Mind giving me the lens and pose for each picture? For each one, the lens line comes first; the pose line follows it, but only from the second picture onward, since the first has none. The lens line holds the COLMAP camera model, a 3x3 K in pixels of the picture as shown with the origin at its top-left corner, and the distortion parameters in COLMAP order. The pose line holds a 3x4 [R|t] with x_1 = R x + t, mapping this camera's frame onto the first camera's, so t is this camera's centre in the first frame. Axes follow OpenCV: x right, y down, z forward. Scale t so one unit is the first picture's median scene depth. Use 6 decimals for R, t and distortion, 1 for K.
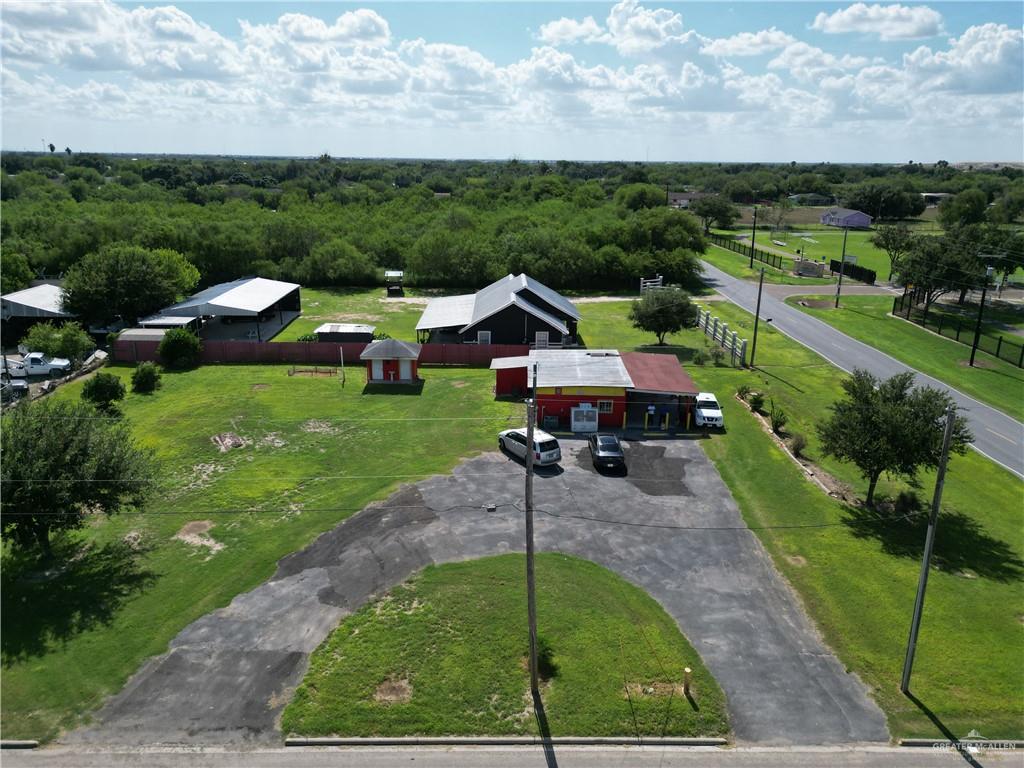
lens RADIAL K [[717.3, 0, 512.0], [0, 717.3, 384.0], [0, 0, 1]] dist [0.053770, -0.048285]
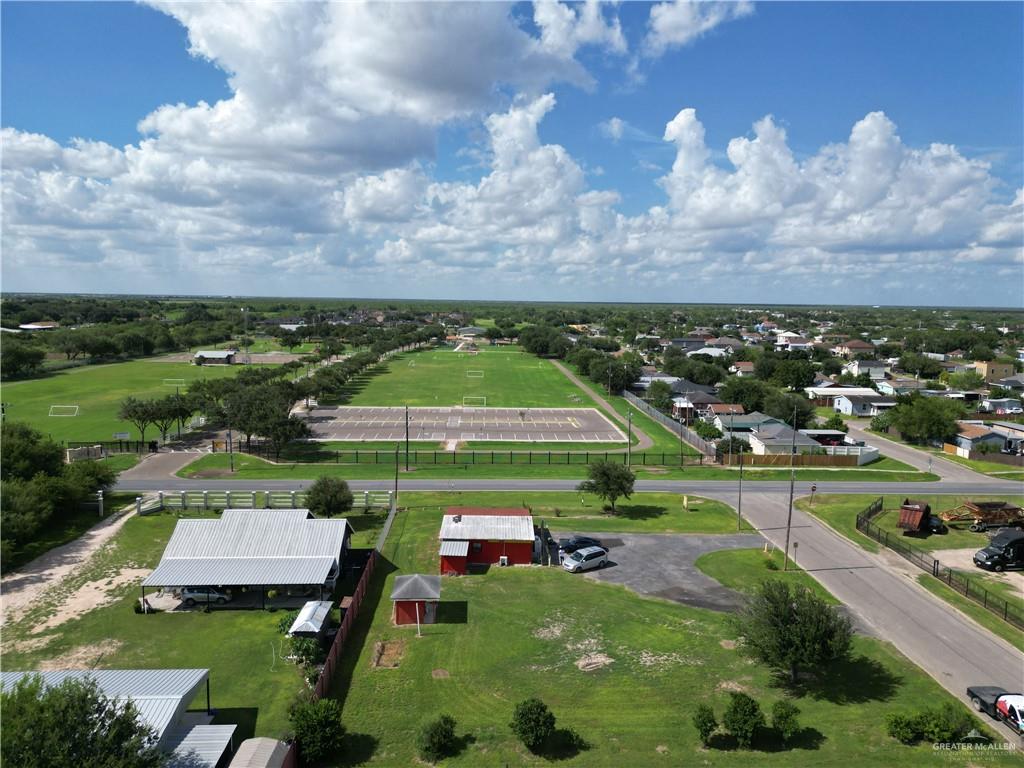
lens RADIAL K [[717.3, 0, 512.0], [0, 717.3, 384.0], [0, 0, 1]] dist [0.053770, -0.048285]
pose [[-0.034003, -0.127616, 0.991241, -1.828253], [0.279878, 0.950914, 0.132025, -0.664485], [-0.959433, 0.281916, 0.003384, 1.215578]]
